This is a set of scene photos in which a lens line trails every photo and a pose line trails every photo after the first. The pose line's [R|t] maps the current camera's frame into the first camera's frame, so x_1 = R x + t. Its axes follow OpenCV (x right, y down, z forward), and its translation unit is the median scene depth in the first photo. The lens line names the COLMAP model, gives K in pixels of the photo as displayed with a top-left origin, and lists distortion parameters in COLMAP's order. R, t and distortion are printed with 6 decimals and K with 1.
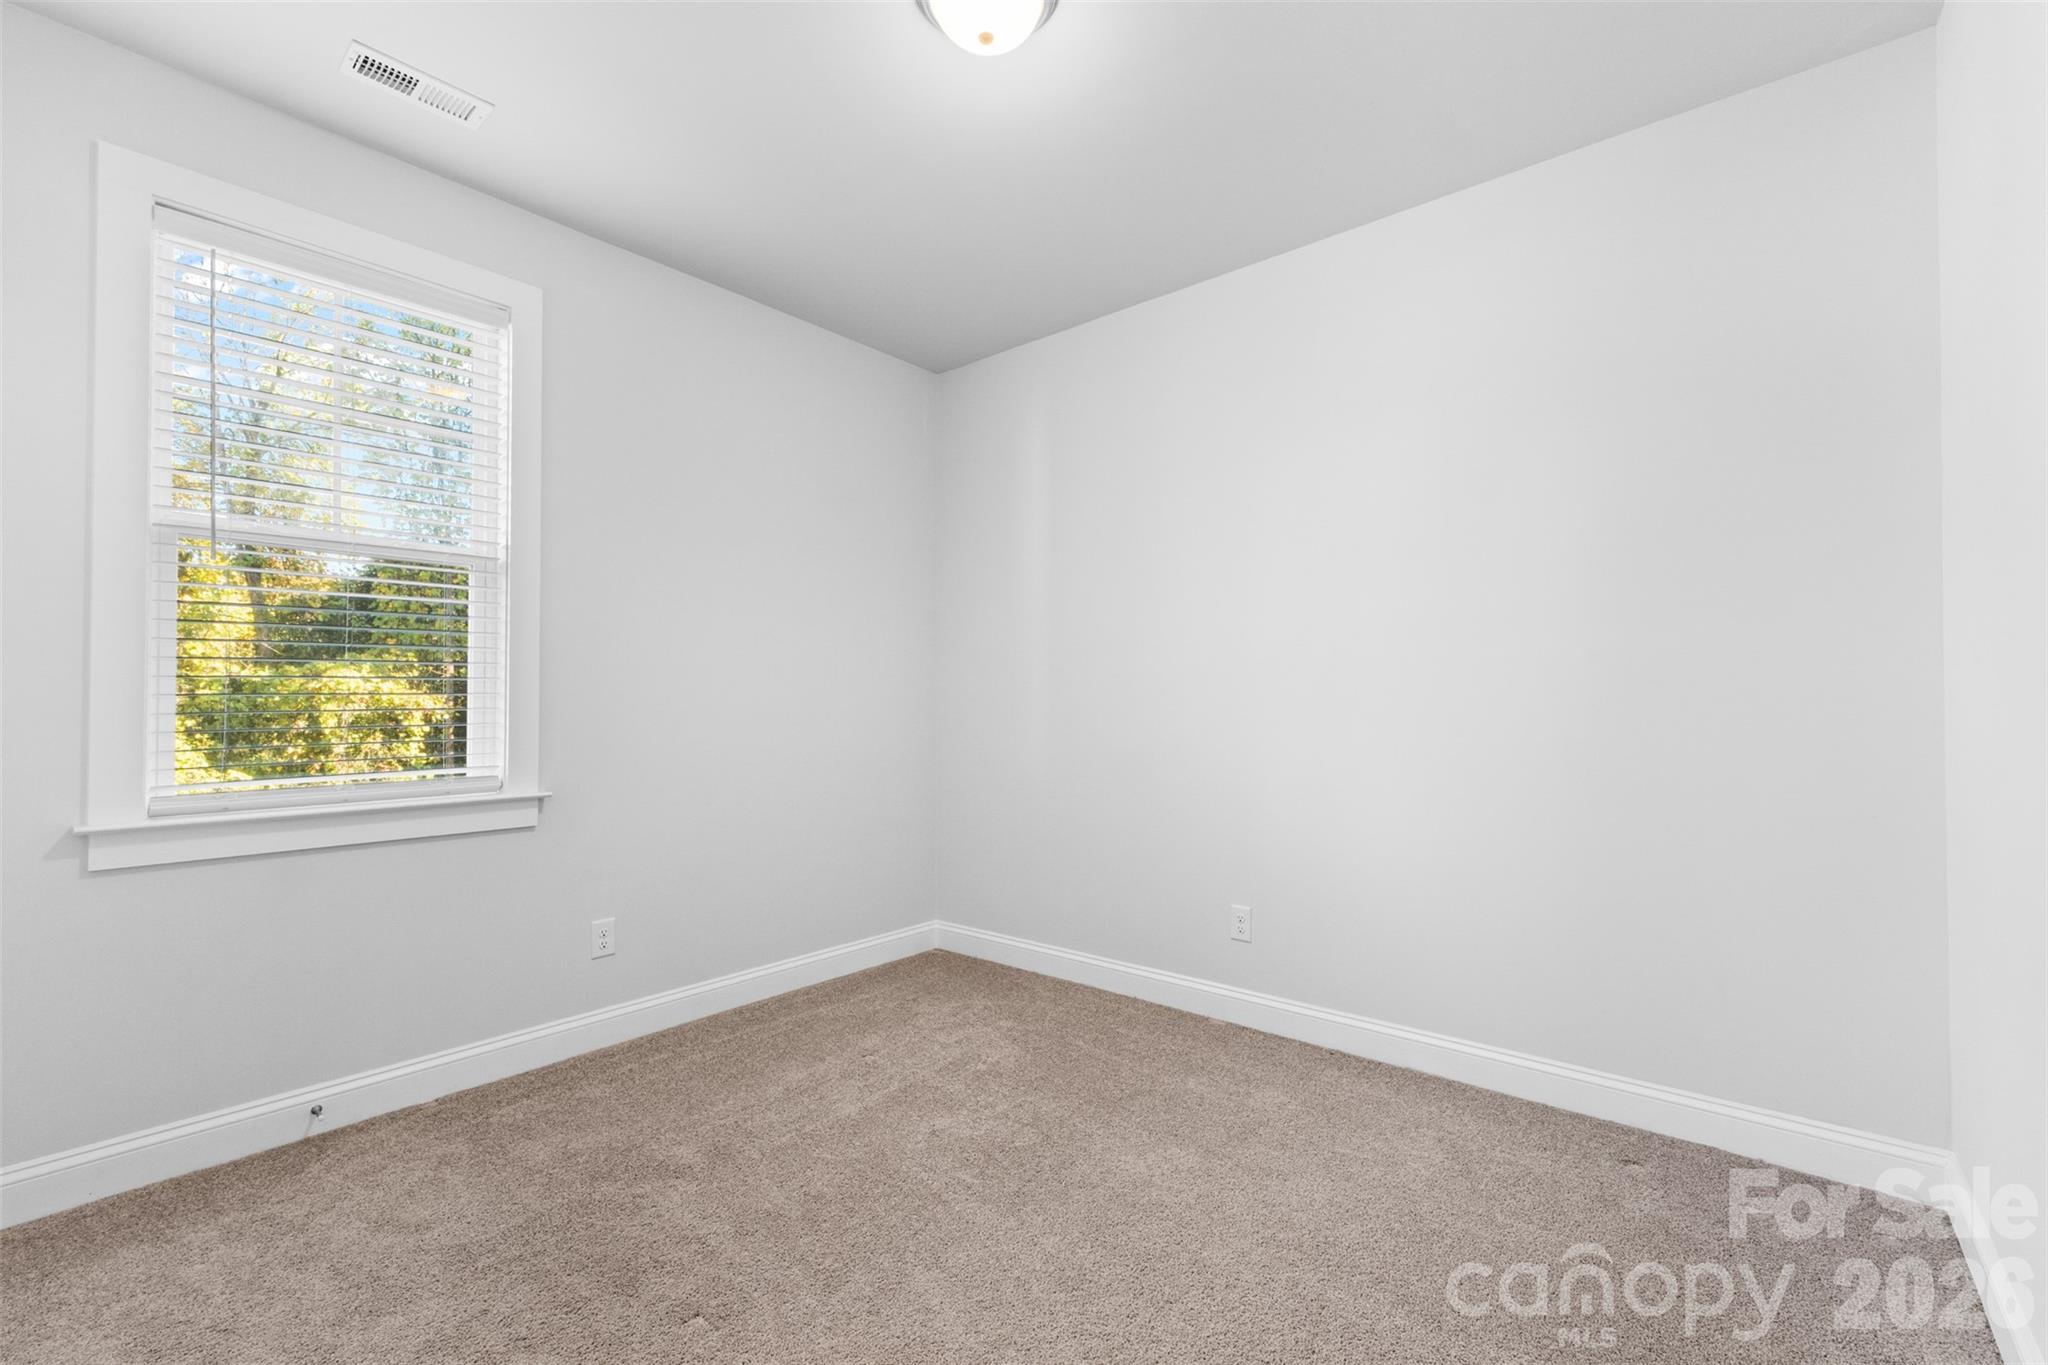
lens RADIAL K [[844.1, 0, 1015.4], [0, 844.1, 692.6], [0, 0, 1]] dist [-0.001254, -0.000249]
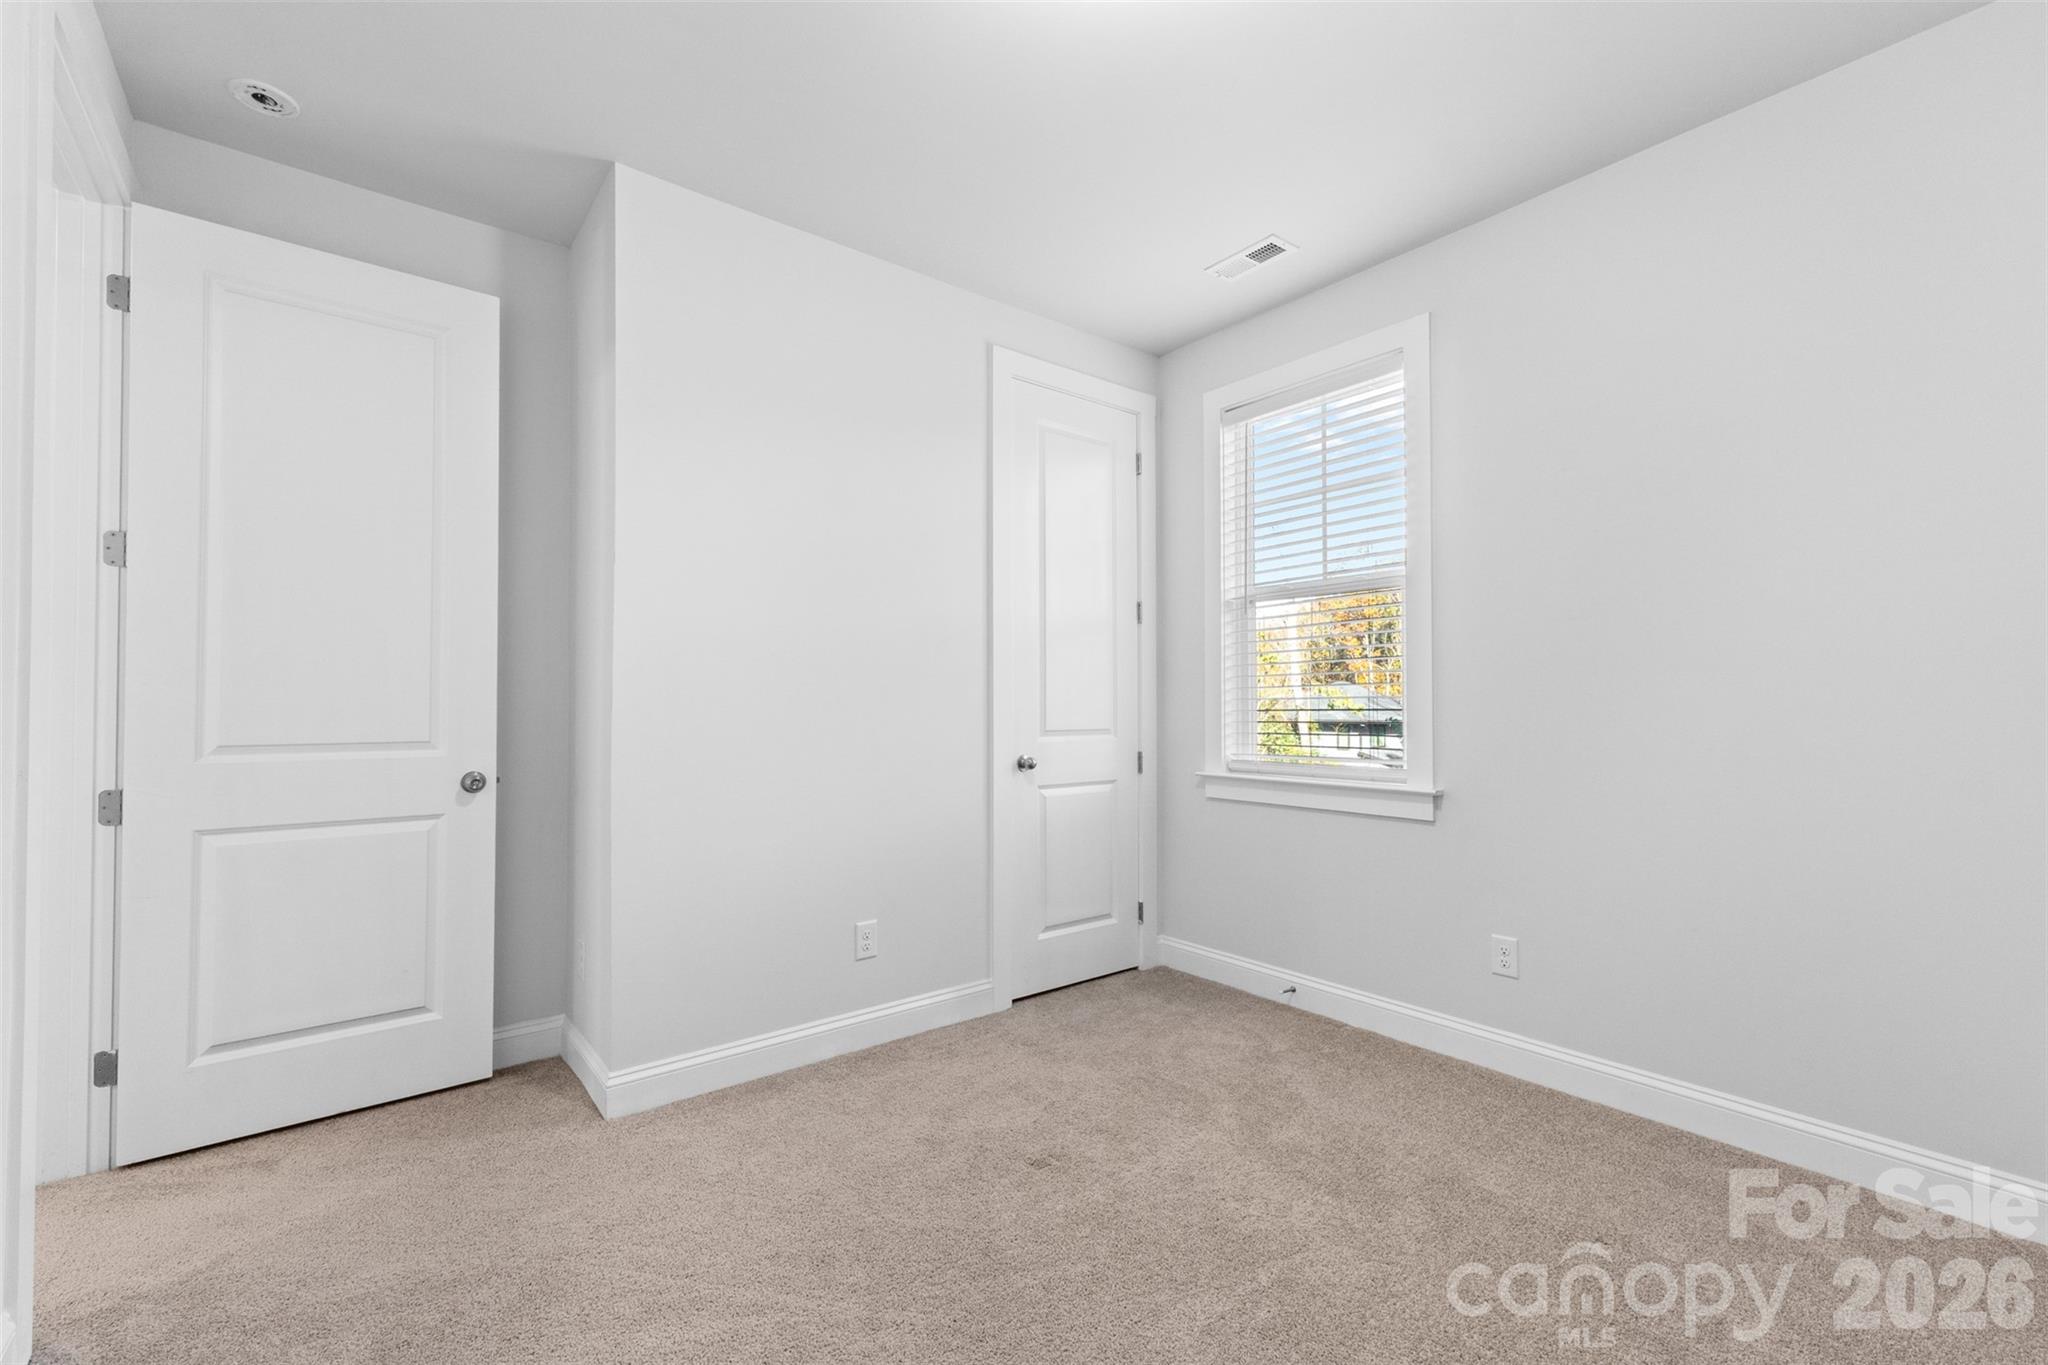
lens RADIAL K [[844.1, 0, 1015.4], [0, 844.1, 692.6], [0, 0, 1]] dist [-0.001254, -0.000249]
pose [[-0.180534, -0.017168, -0.983419, 0.612644], [0.011117, 0.999748, -0.019494, 0.013590], [0.983506, -0.014452, -0.180297, 0.734935]]
